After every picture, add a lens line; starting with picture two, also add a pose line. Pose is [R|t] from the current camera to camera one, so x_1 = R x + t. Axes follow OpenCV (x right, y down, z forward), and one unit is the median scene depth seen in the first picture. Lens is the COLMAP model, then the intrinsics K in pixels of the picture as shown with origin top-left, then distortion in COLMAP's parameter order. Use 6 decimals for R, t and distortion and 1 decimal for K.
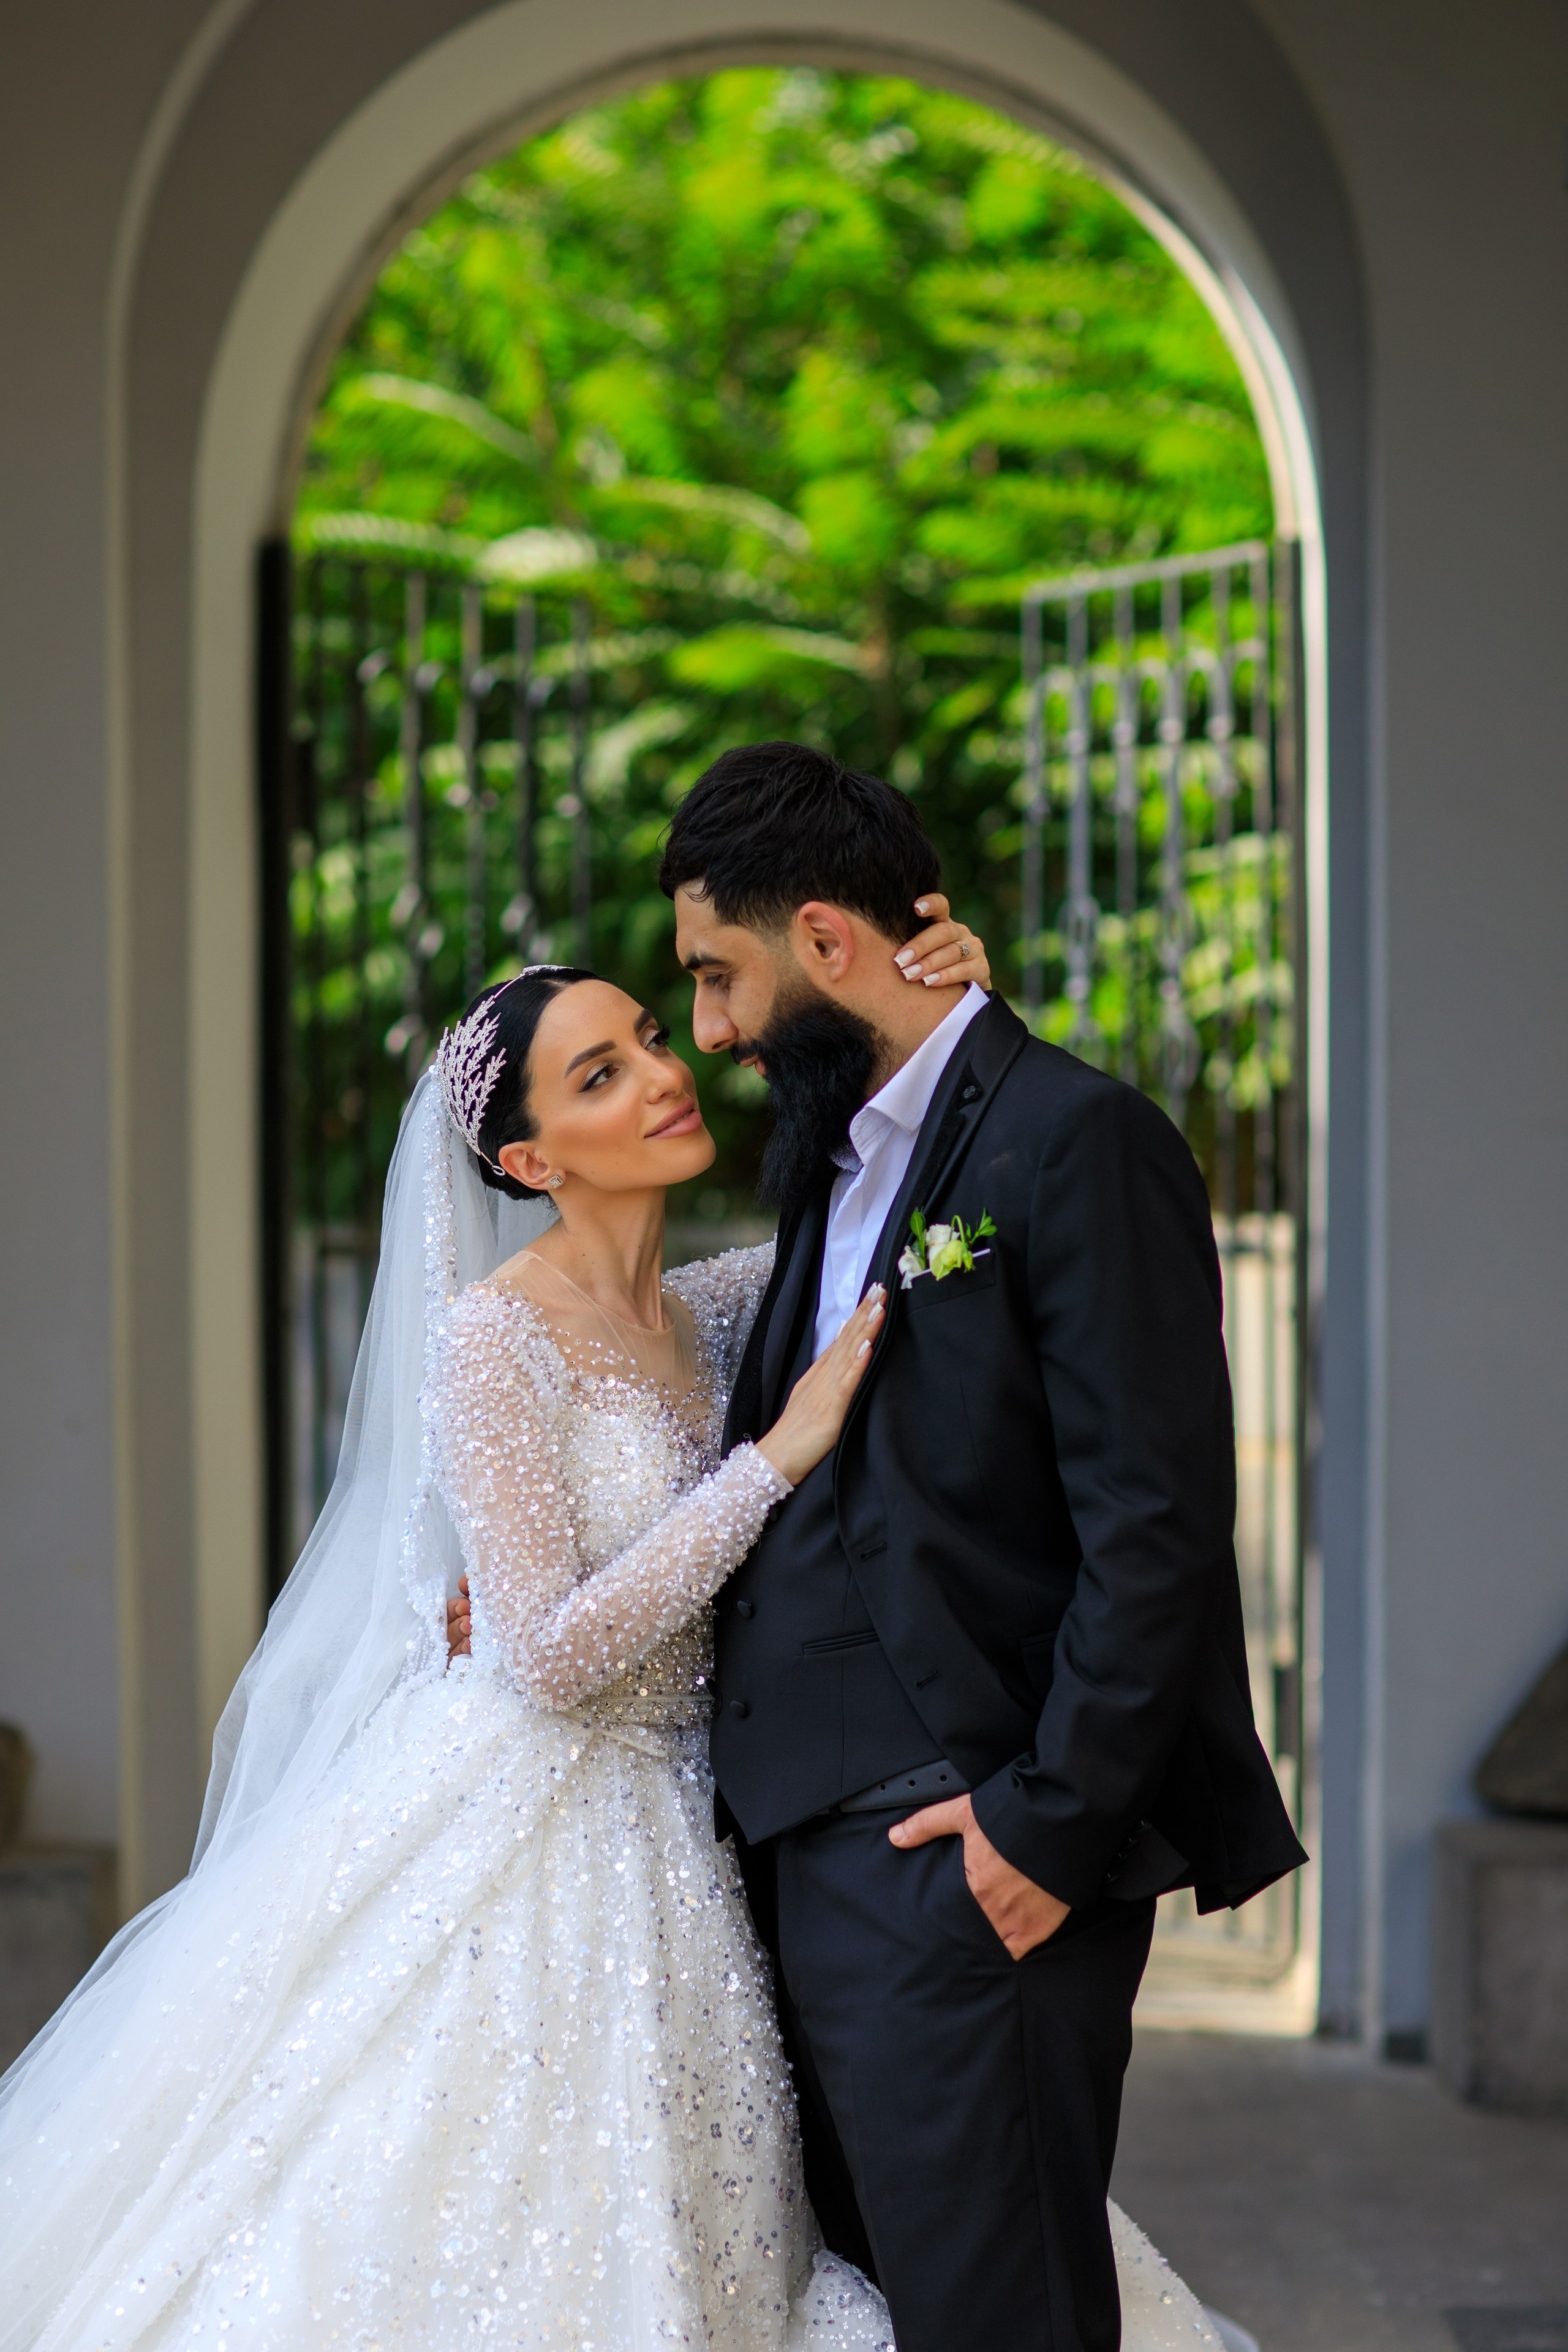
lens RADIAL K [[5540.9, 0, 784.0], [0, 5540.9, 1176.0], [0, 0, 1]] dist [-0.203658, 0.245134]
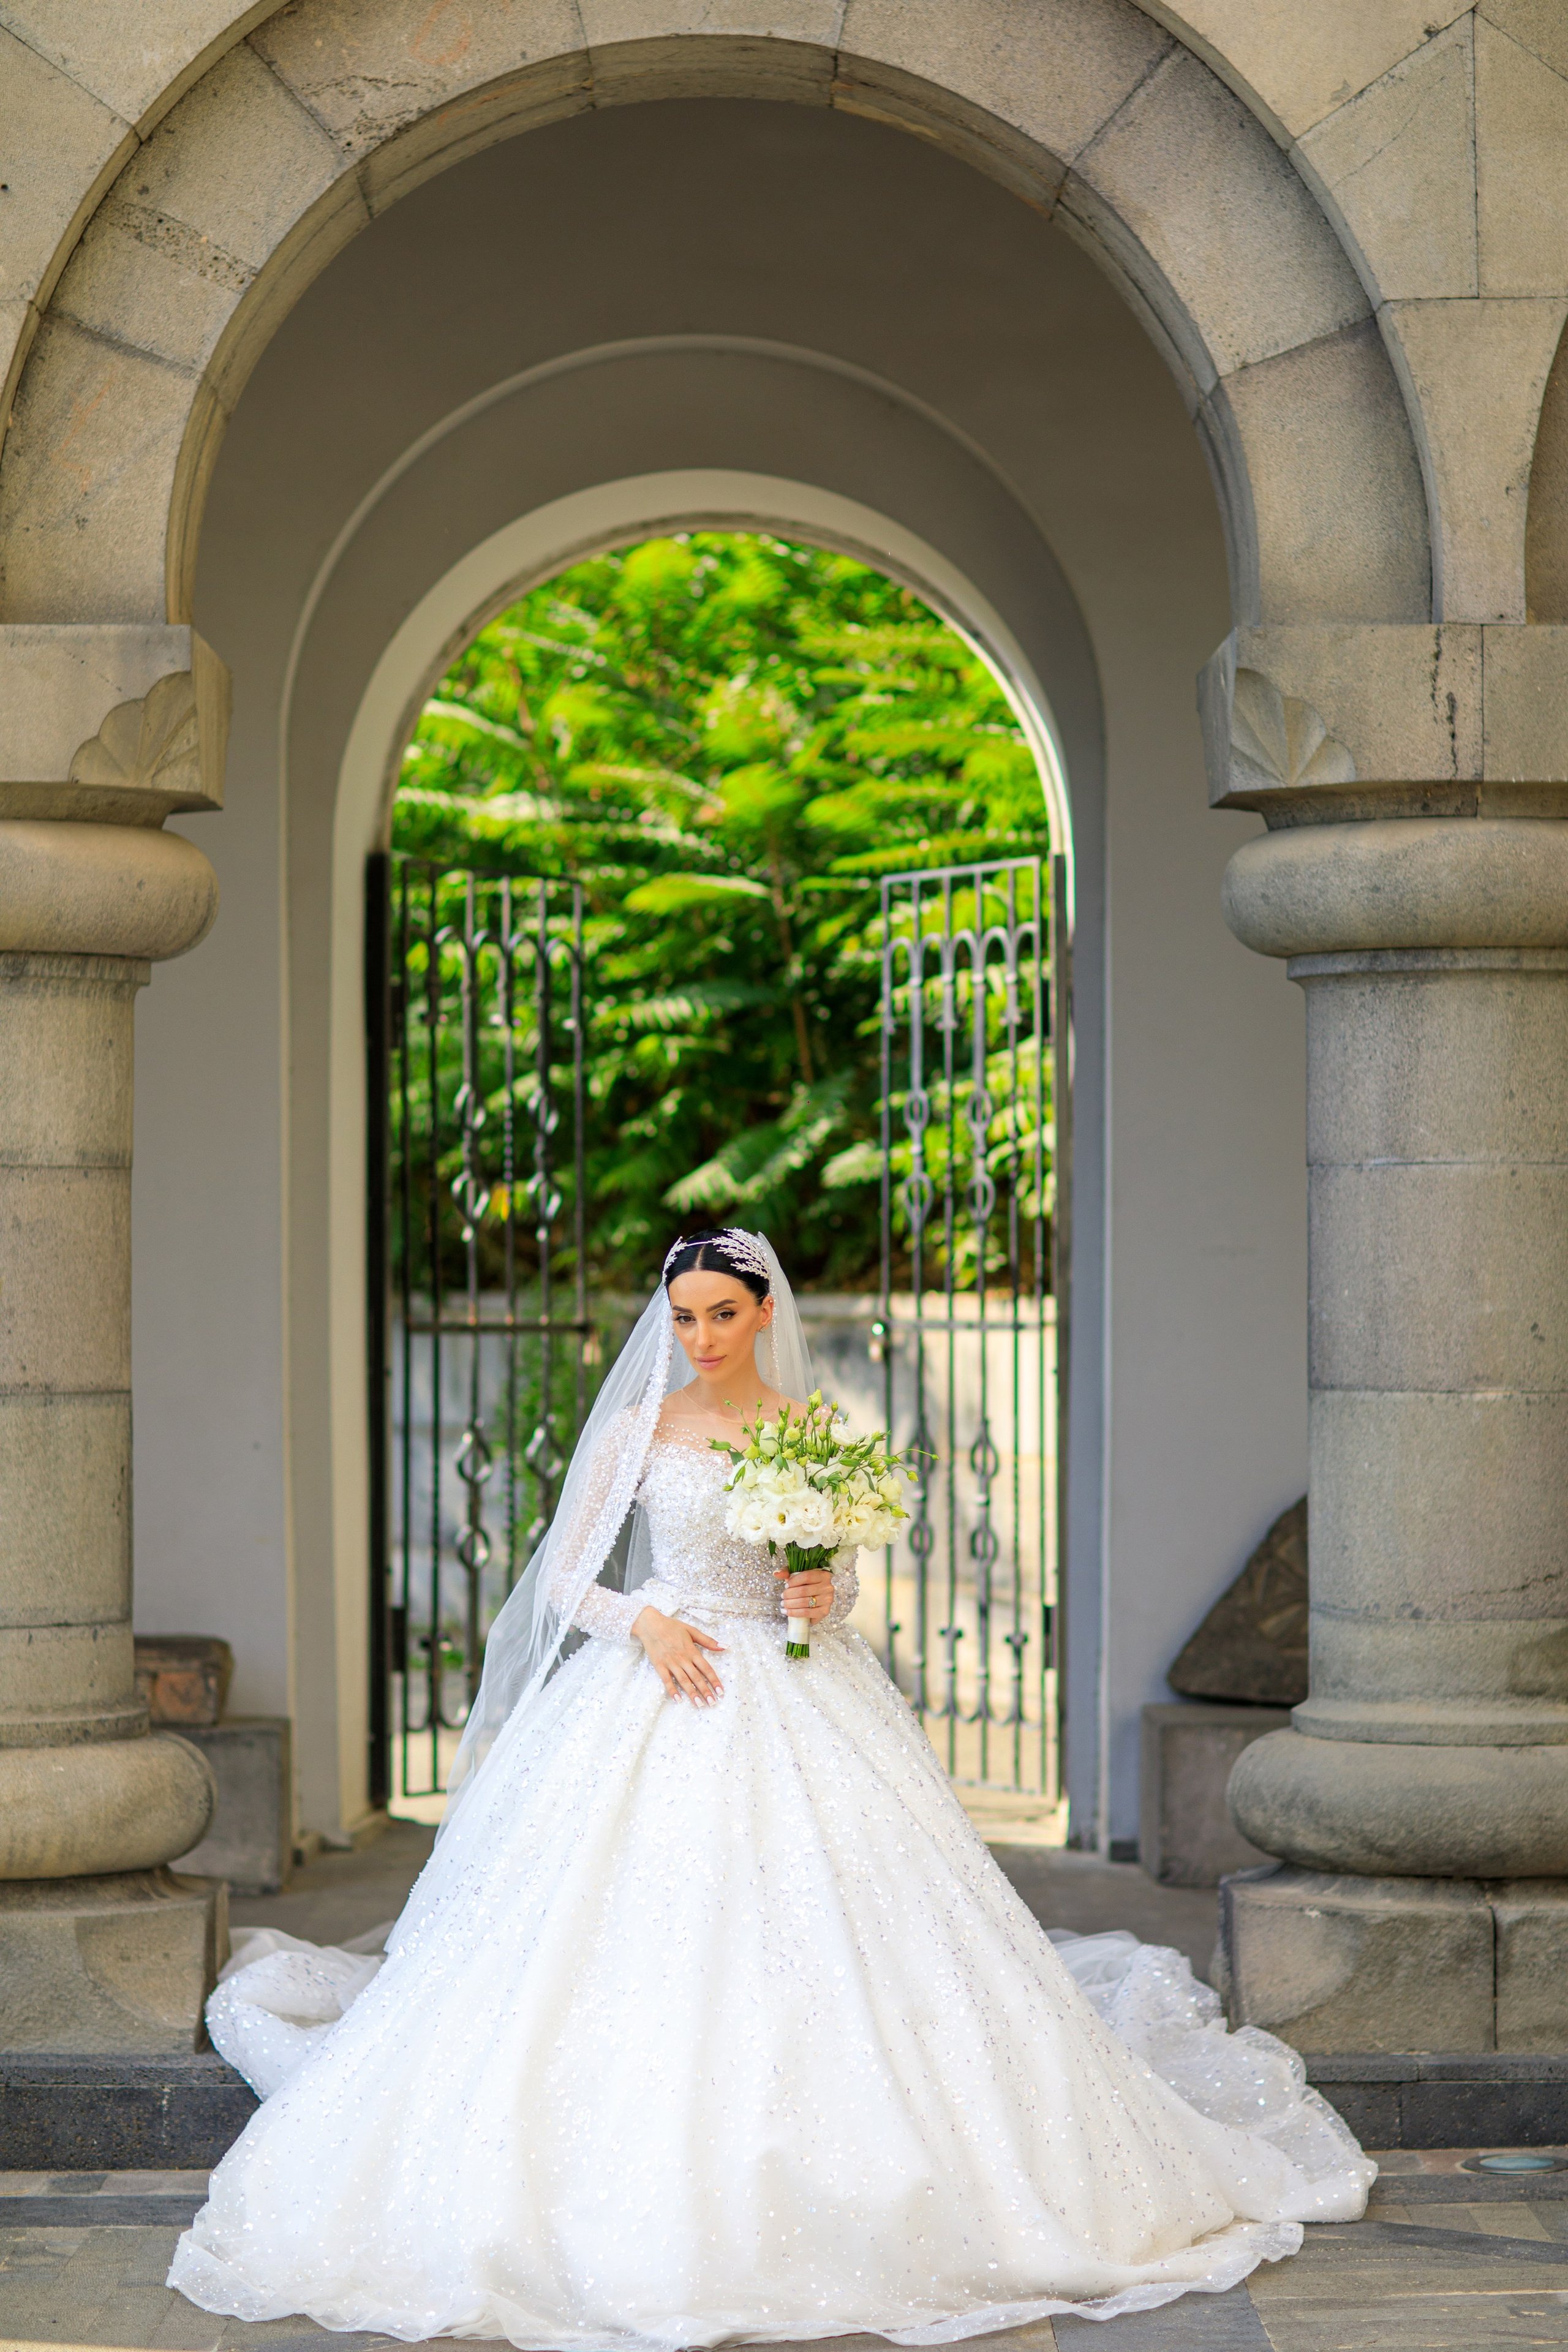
lens RADIAL K [[5540.9, 0, 784.0], [0, 5540.9, 1176.0], [0, 0, 1]] dist [-0.203658, 0.245134]
pose [[0.999647, 0.002867, 0.026407, -0.017572], [-0.002784, 0.999991, -0.003168, -0.019217], [-0.026416, 0.003094, 0.999646, -0.410157]]
